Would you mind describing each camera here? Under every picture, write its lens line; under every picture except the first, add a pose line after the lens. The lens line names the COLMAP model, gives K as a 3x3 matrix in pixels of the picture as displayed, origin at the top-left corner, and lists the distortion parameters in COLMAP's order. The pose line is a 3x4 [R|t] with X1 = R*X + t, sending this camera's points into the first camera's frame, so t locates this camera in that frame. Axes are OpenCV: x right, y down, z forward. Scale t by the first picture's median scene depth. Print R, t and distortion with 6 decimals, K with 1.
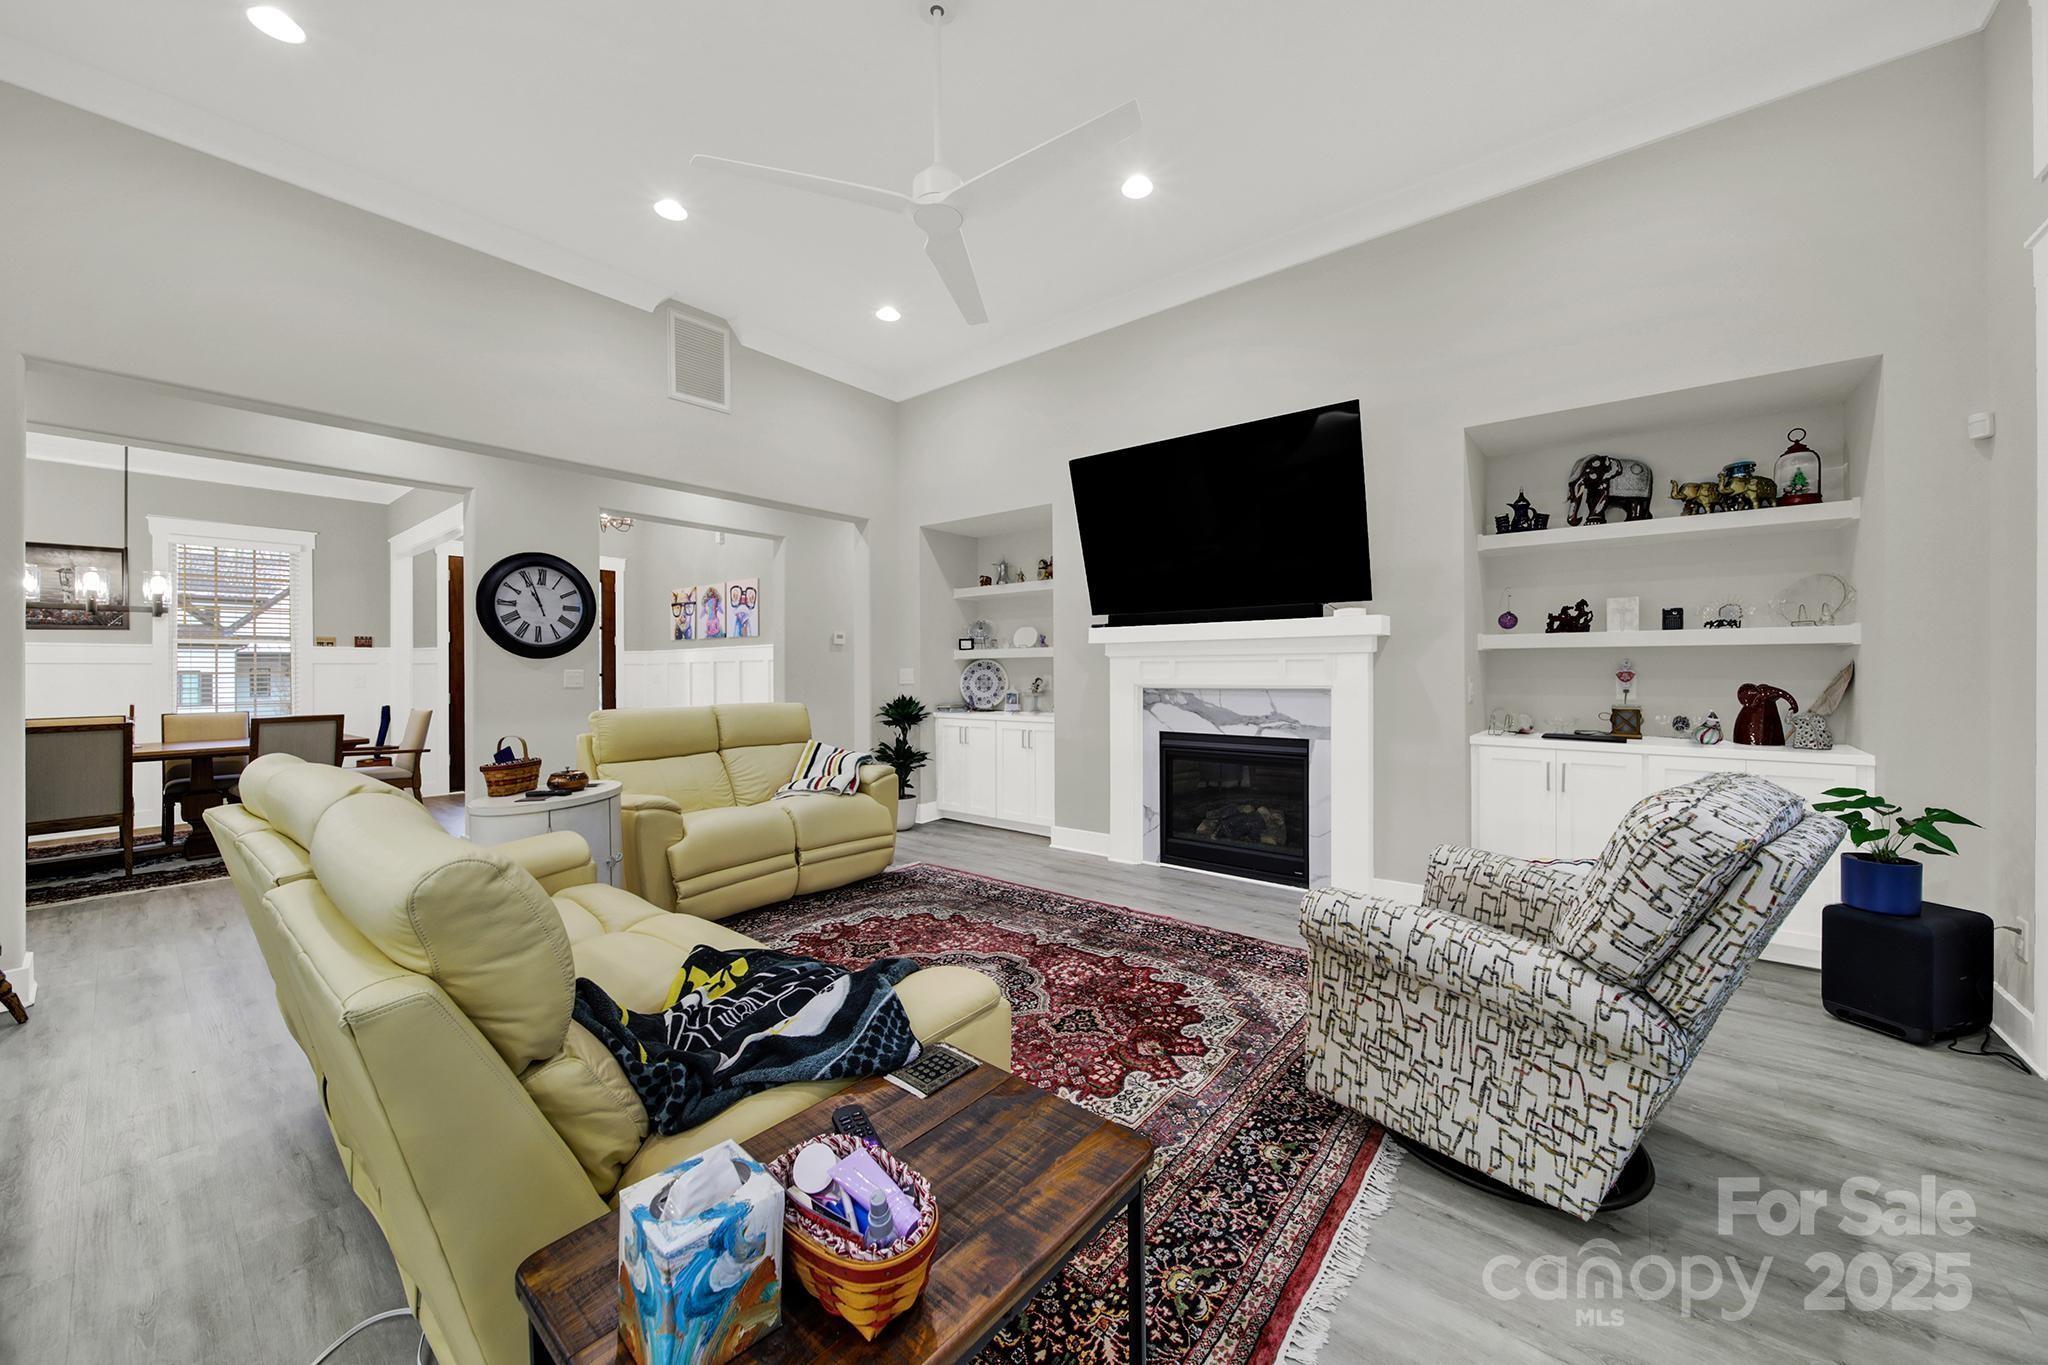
lens RADIAL K [[735.1, 0, 1051.1], [0, 735.1, 672.5], [0, 0, 1]] dist [0.002348, -0.001819]
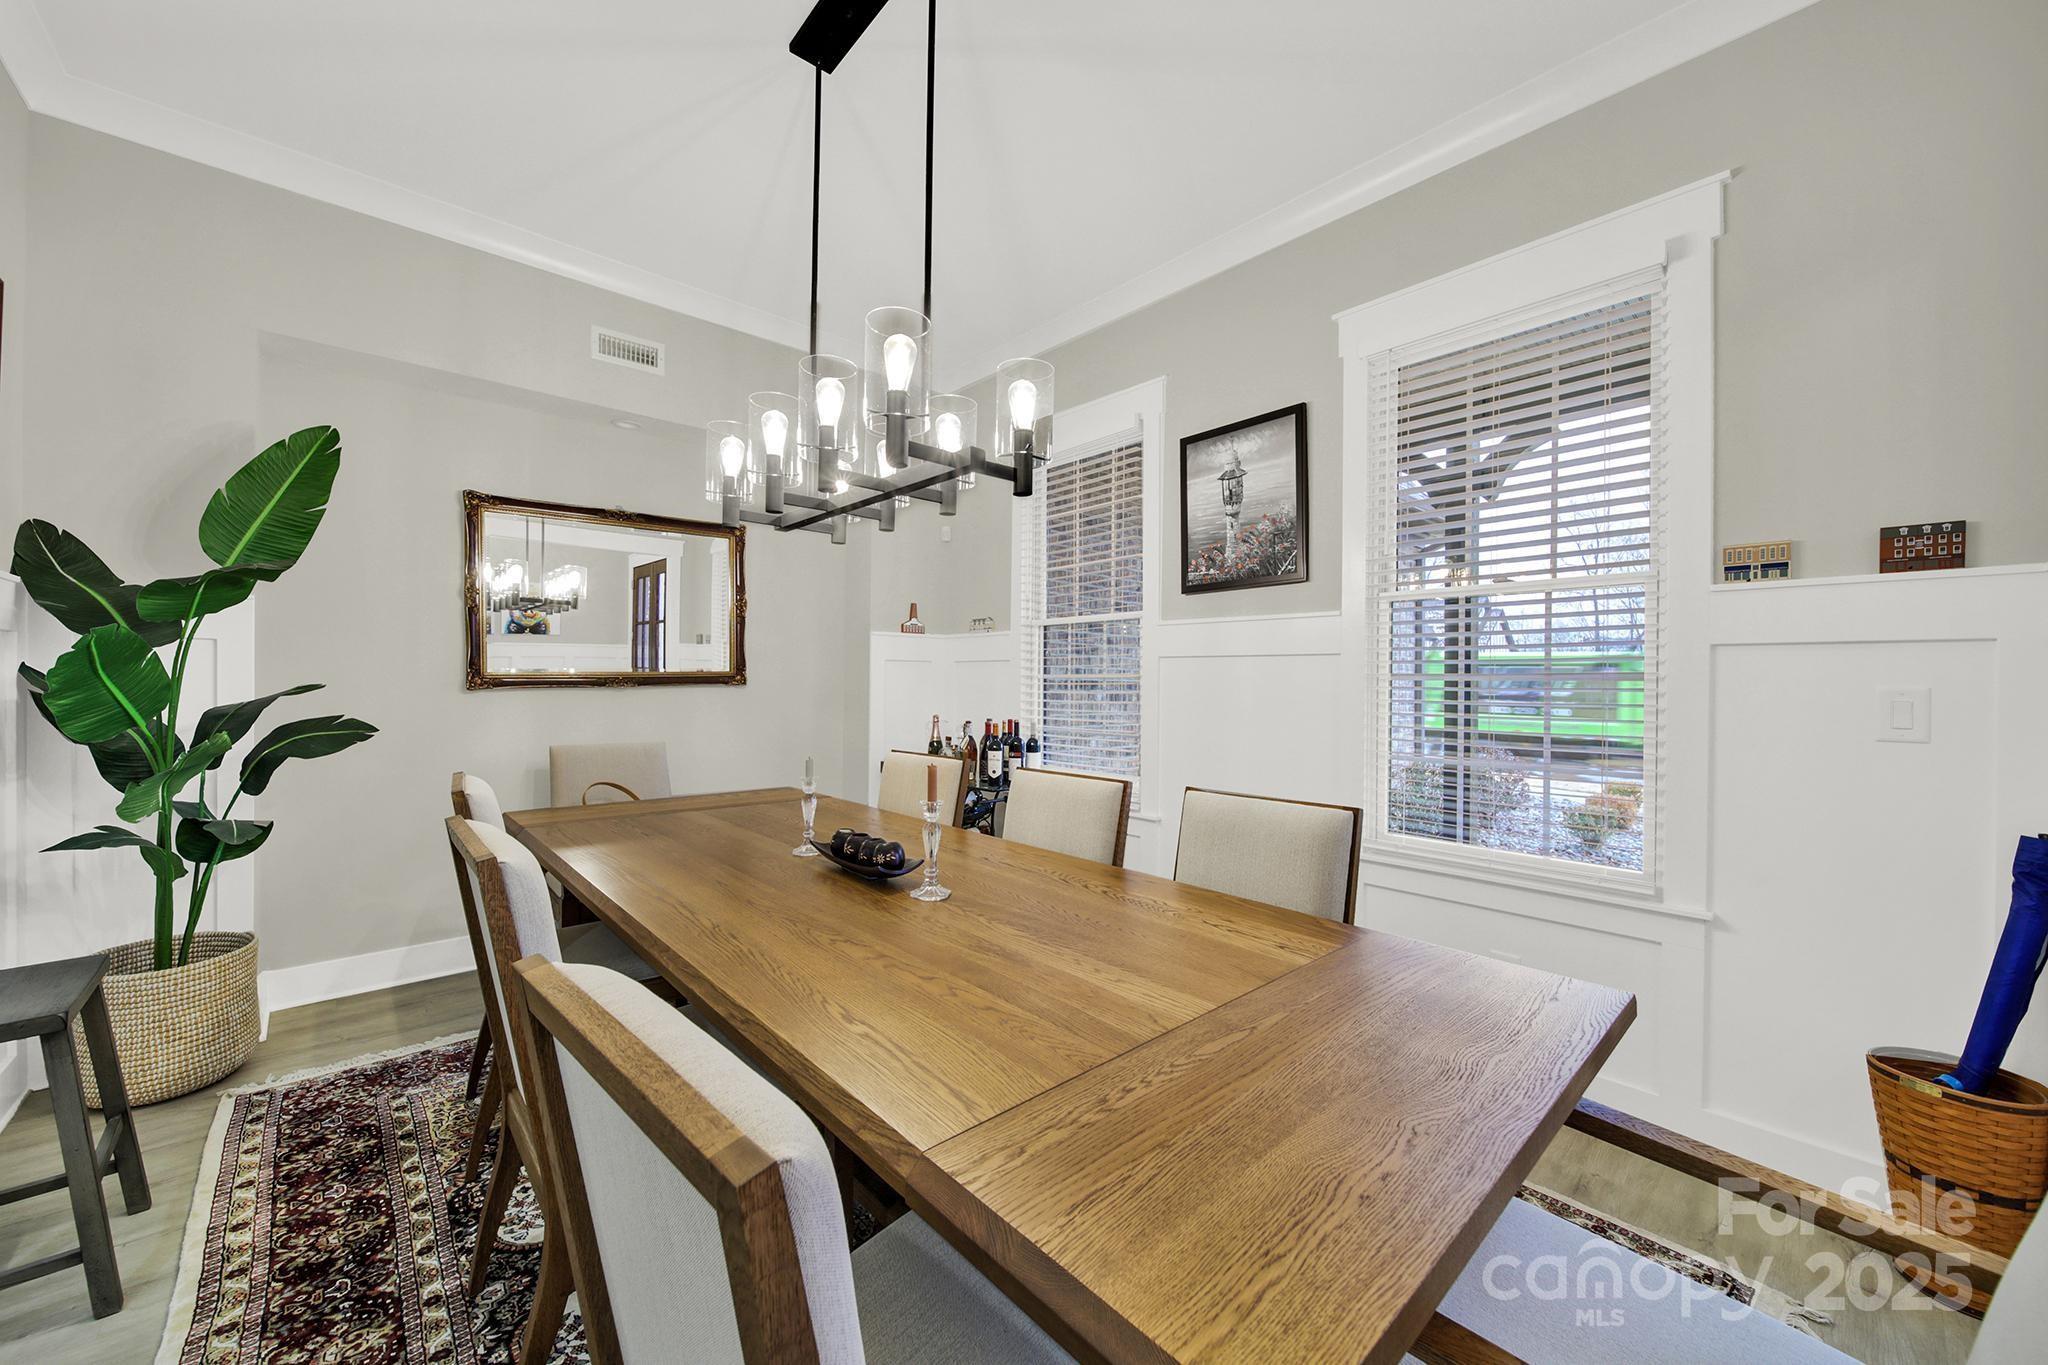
lens RADIAL K [[746.8, 0, 1021.8], [0, 746.8, 677.0], [0, 0, 1]] dist [-0.004874, -0.000464]
pose [[-0.186595, -0.002079, -0.982435, -1.075637], [-0.009480, 0.999955, -0.000315, 0.002926], [0.982391, 0.009254, -0.186606, 1.262263]]
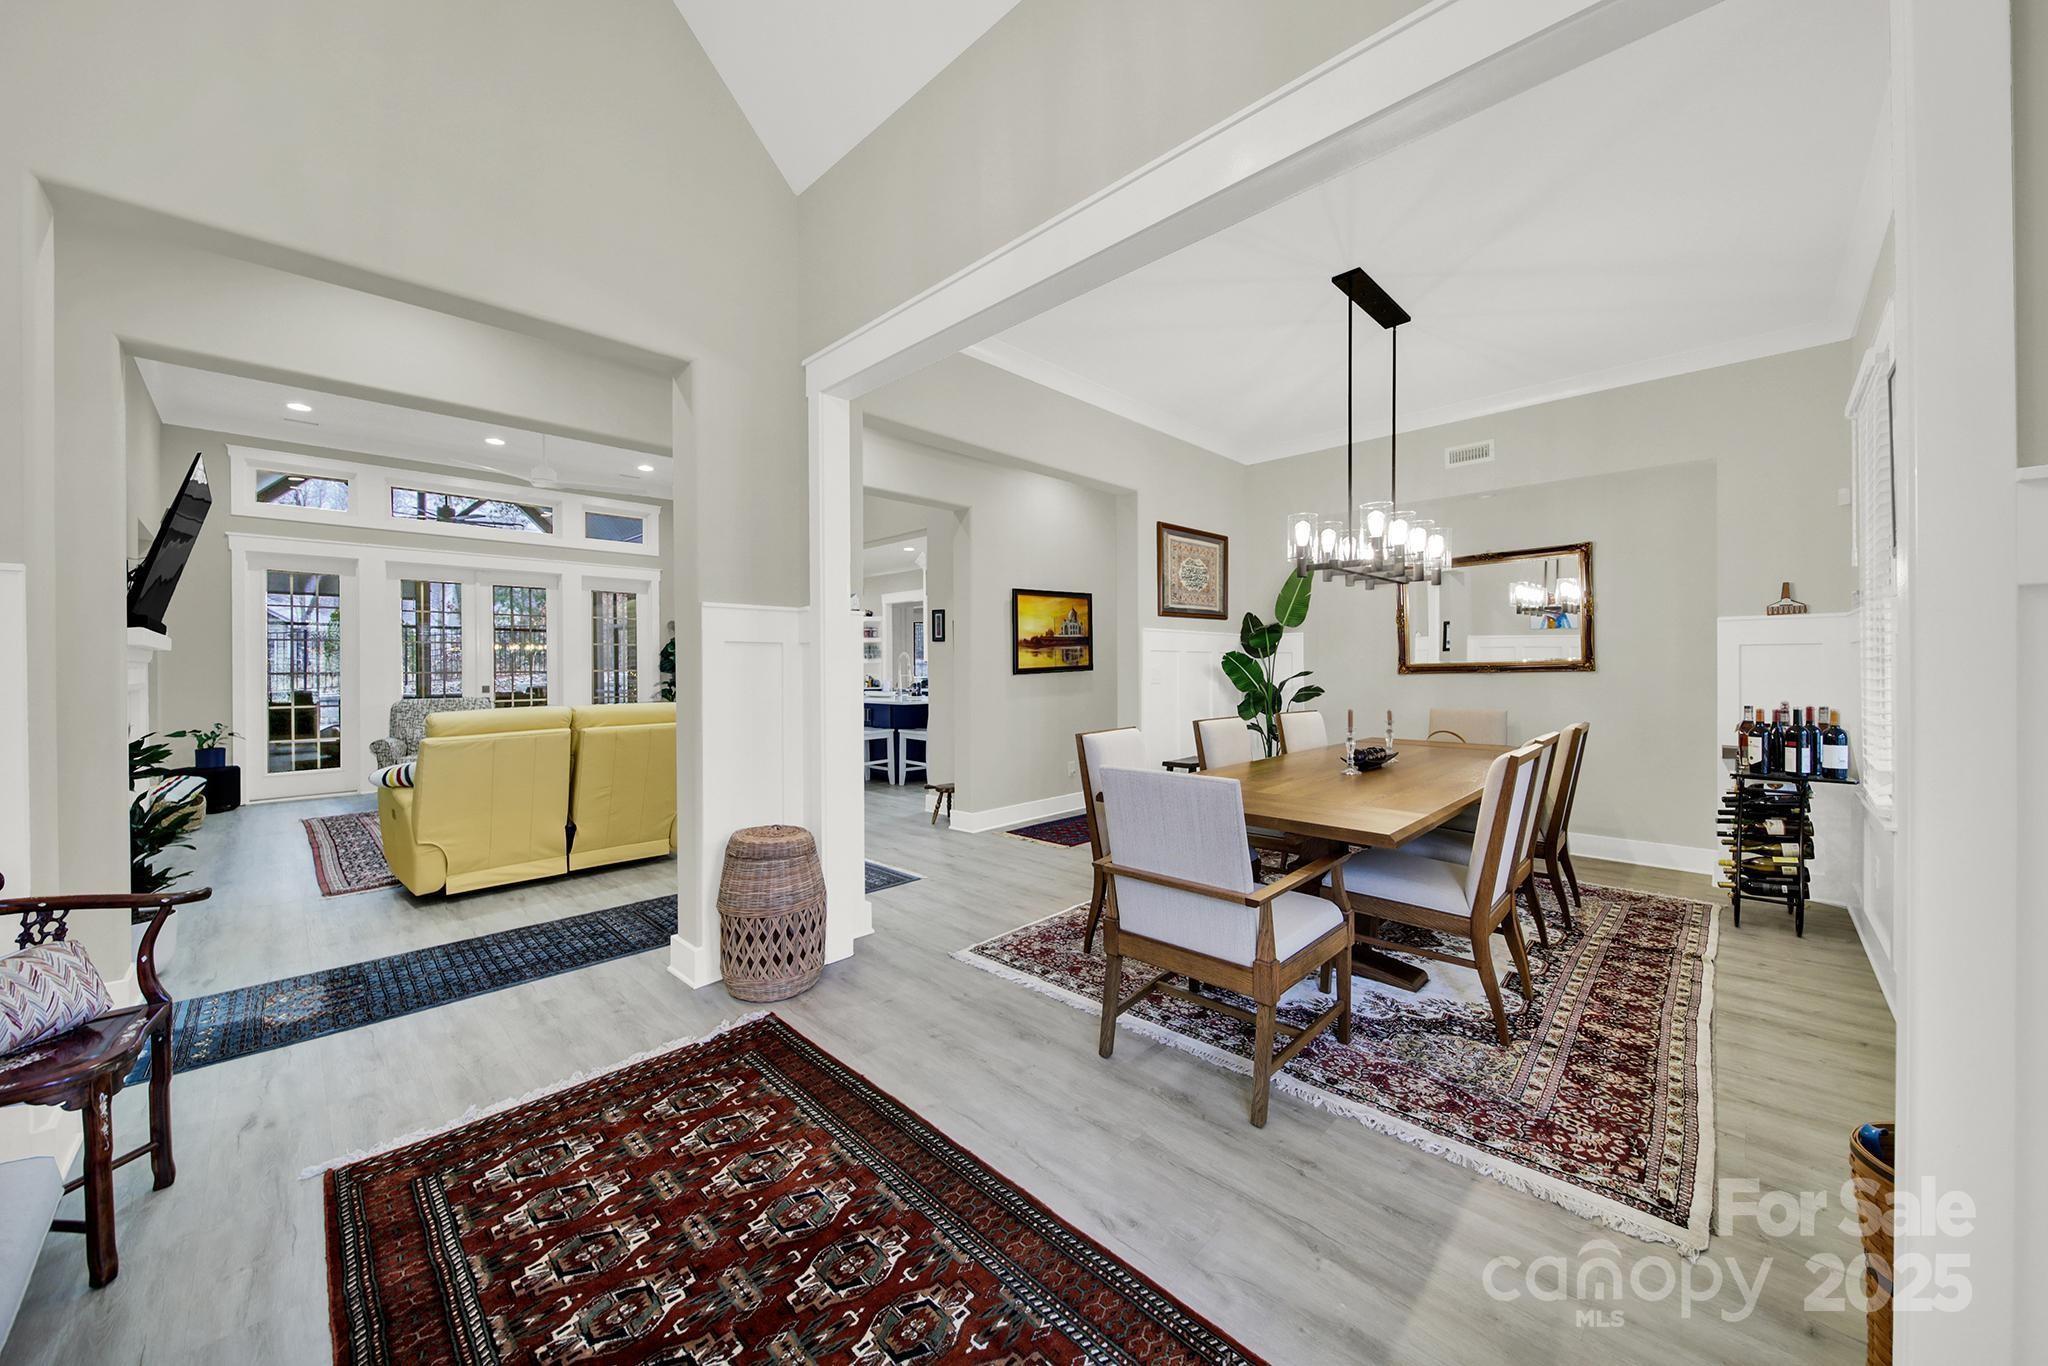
lens RADIAL K [[735.1, 0, 1024.1], [0, 735.1, 665.4], [0, 0, 1]] dist [0.002348, -0.001819]
pose [[-0.992276, 0.012155, 0.123454, -1.191572], [0.011976, 0.999926, -0.002187, -0.000415], [-0.123472, -0.000691, -0.992348, 1.949949]]
